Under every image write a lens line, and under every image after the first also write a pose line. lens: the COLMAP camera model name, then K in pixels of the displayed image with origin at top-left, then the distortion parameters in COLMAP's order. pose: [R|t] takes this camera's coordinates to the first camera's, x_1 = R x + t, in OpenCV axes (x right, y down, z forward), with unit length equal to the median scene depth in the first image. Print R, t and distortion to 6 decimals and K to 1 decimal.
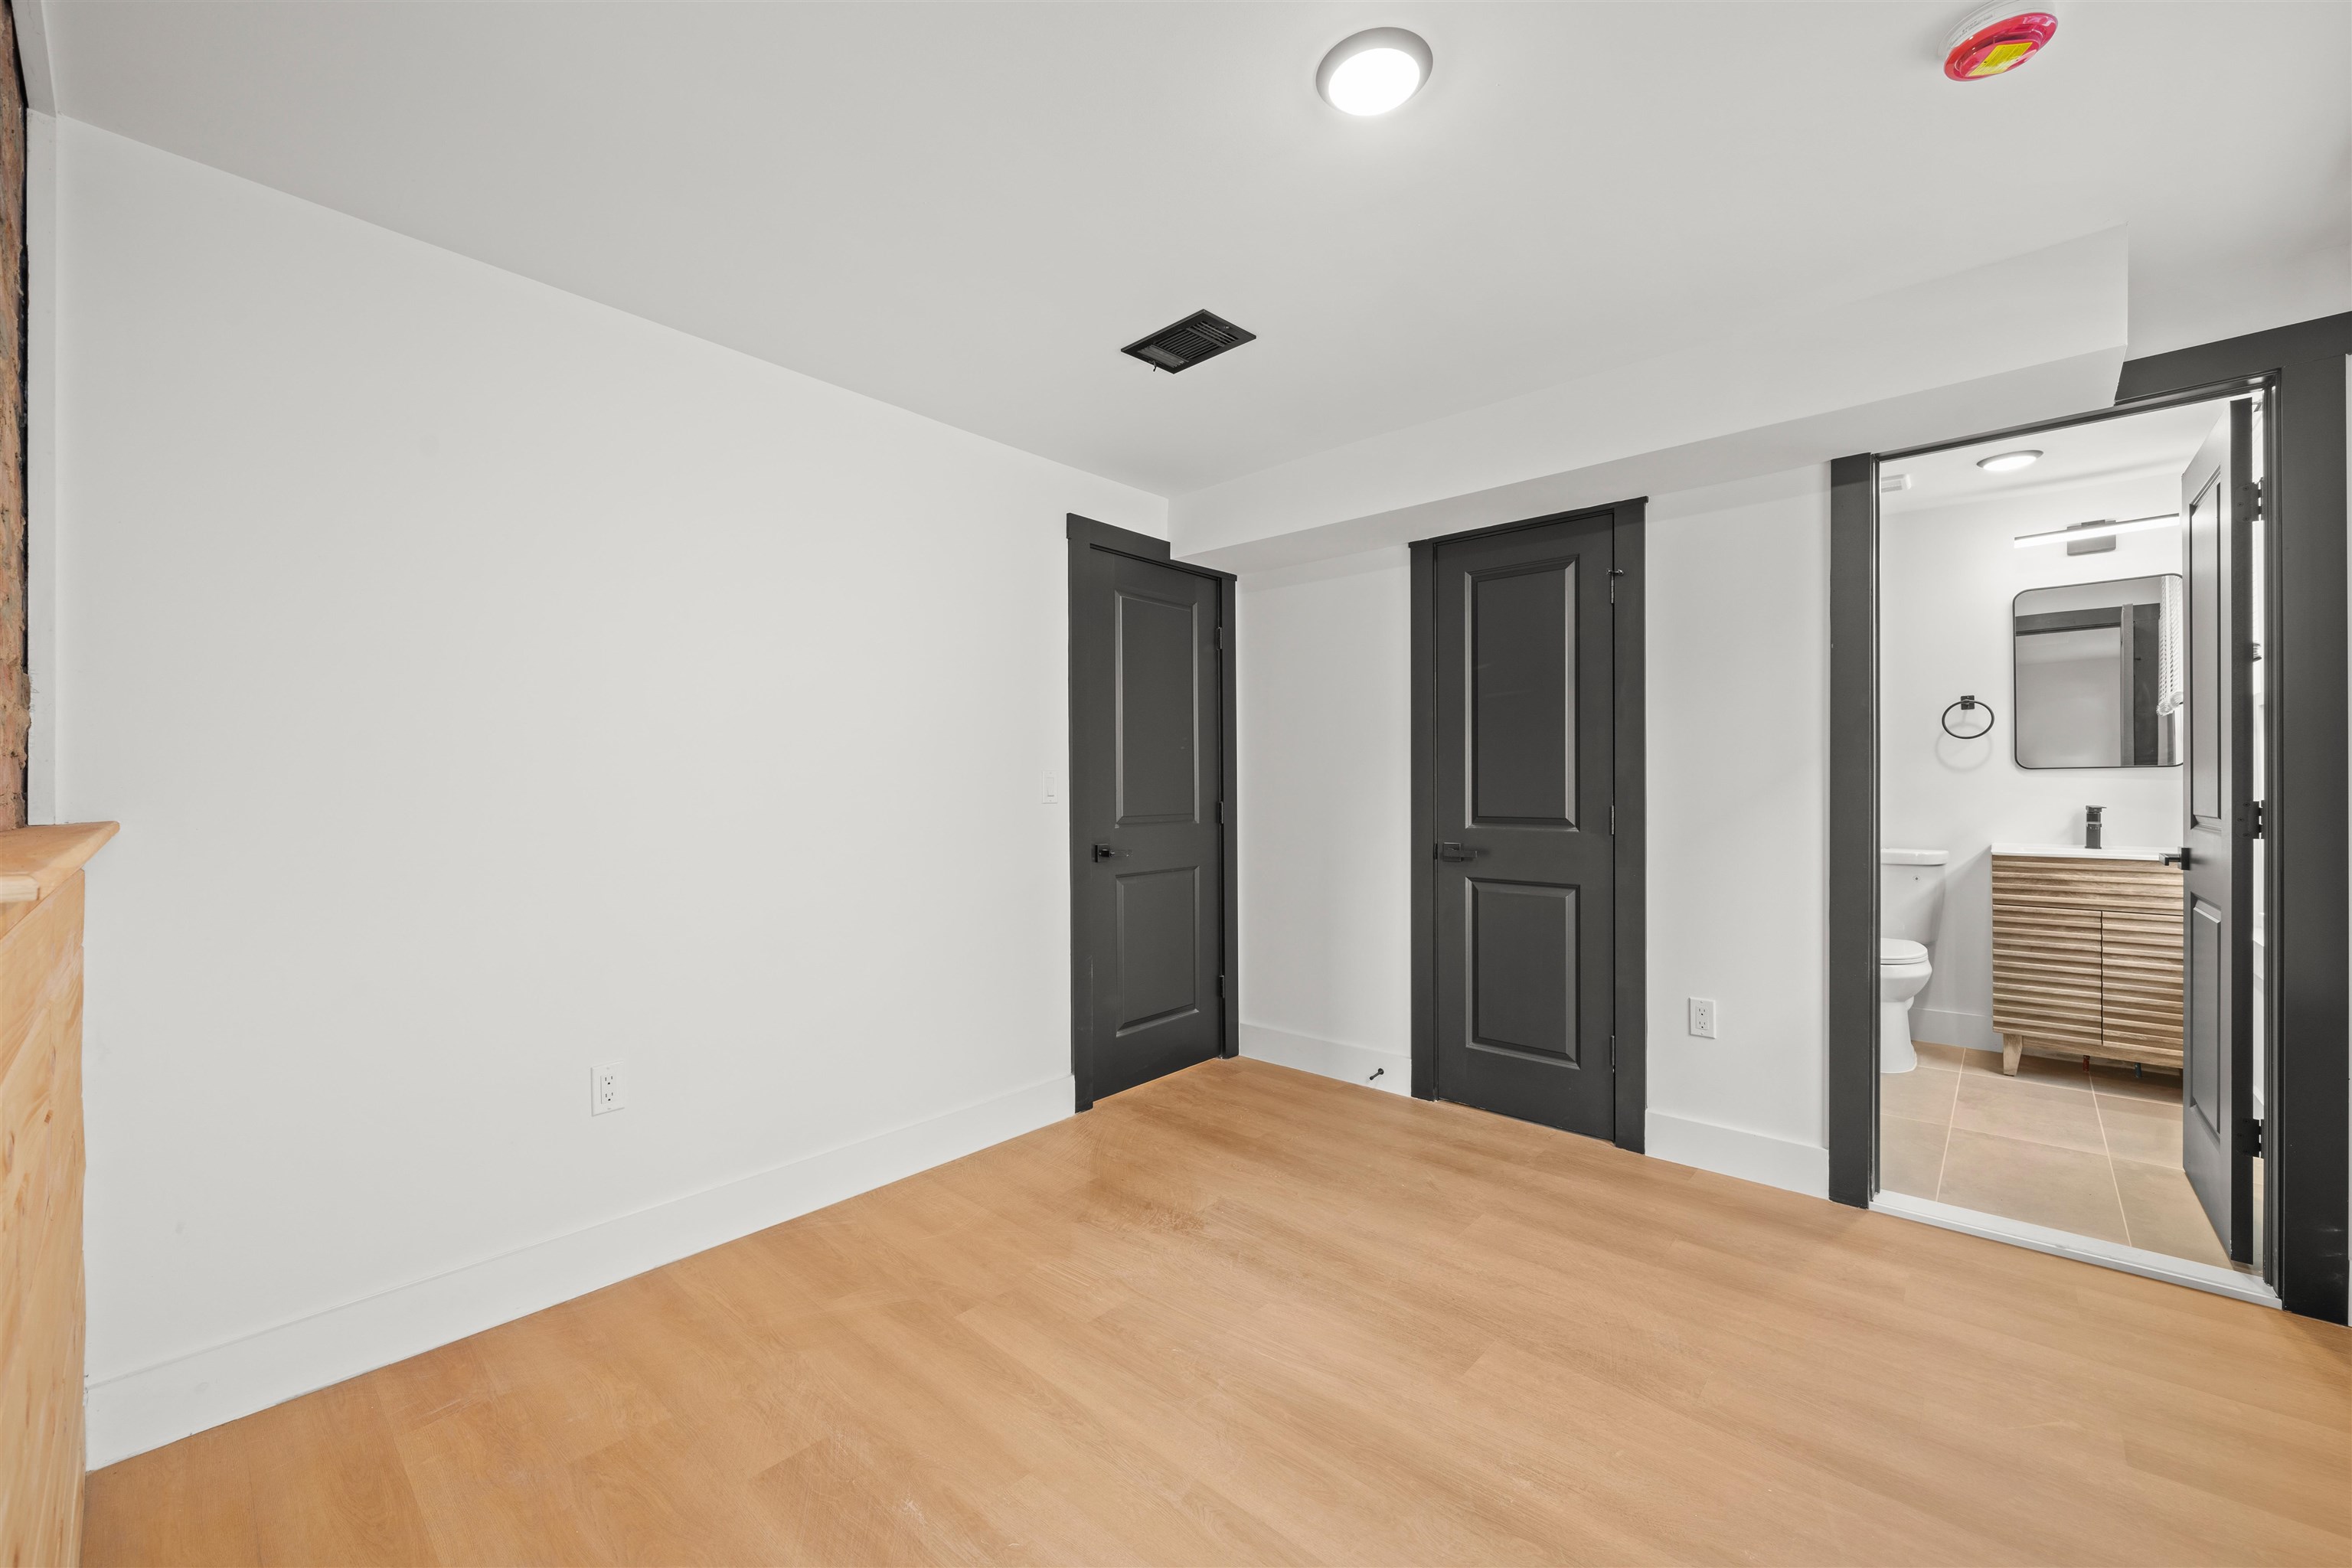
lens RADIAL K [[929.2, 0, 1175.9], [0, 929.2, 780.4], [0, 0, 1]] dist [0.001041, -0.000461]
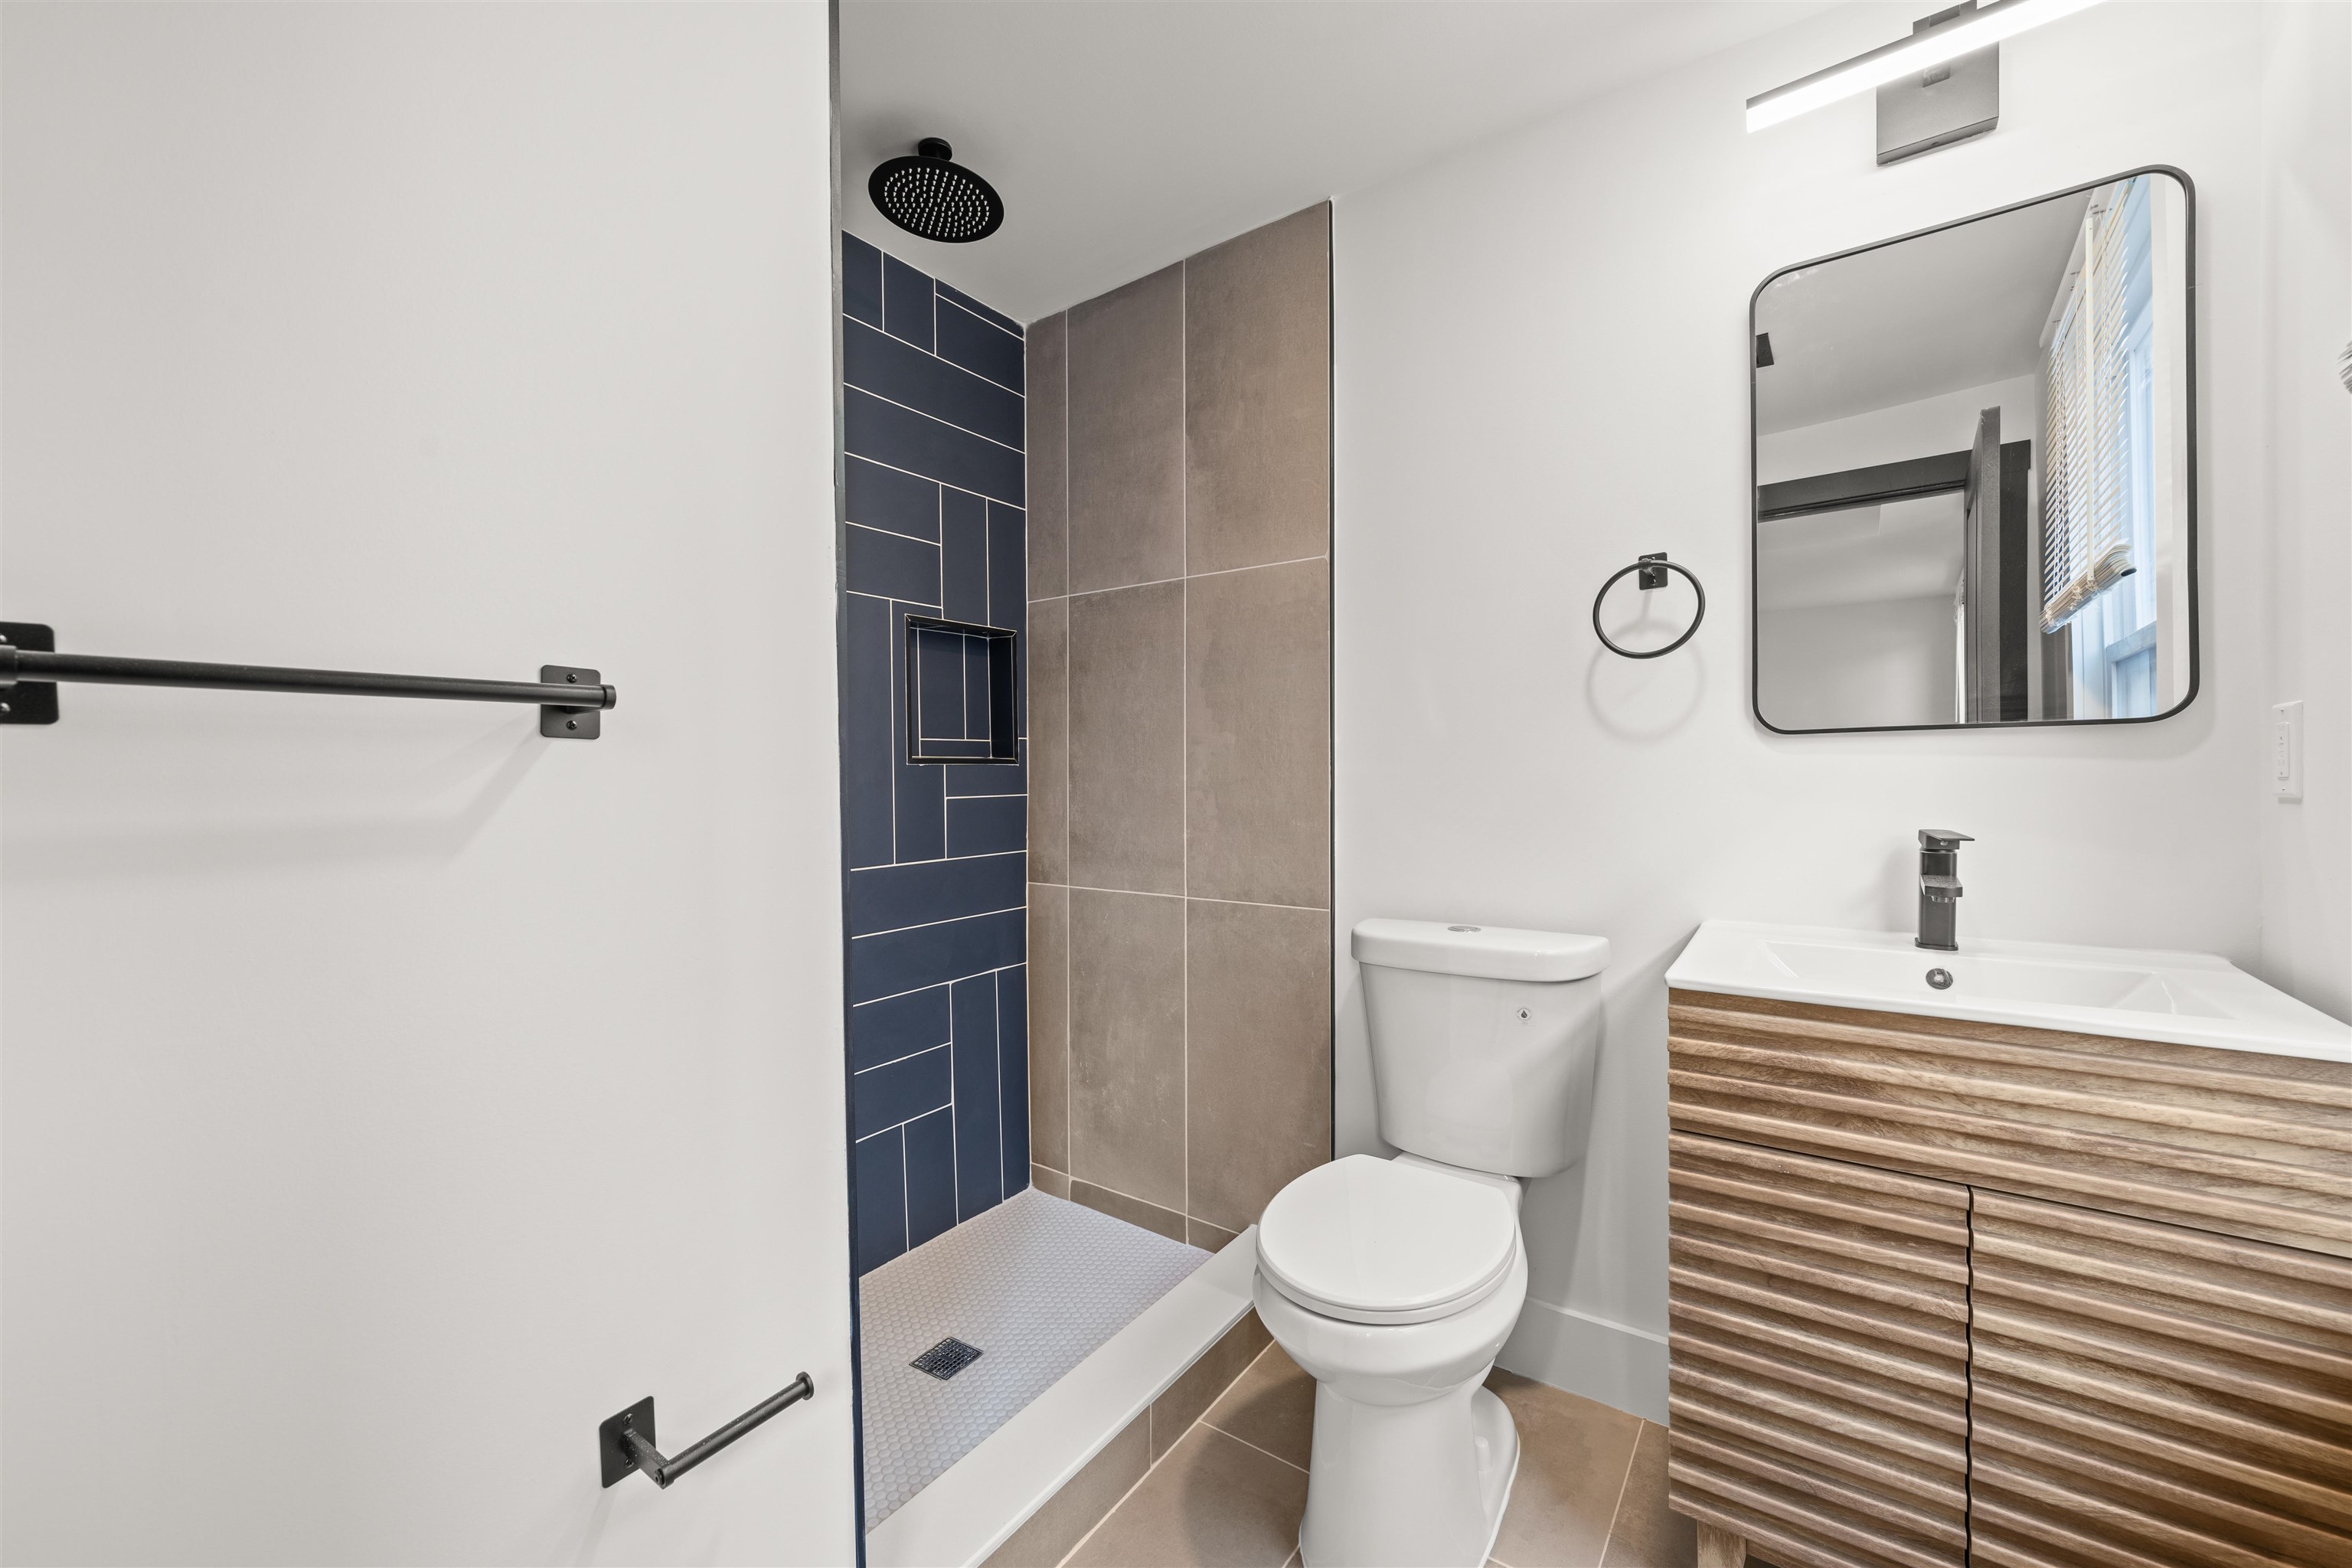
lens RADIAL K [[929.2, 0, 1176.0], [0, 929.2, 785.7], [0, 0, 1]] dist [0.001041, -0.000461]
pose [[0.992705, -0.017292, 0.119322, 0.668945], [0.014060, 0.999513, 0.027874, -0.004572], [-0.119746, -0.025993, 0.992464, 0.696847]]
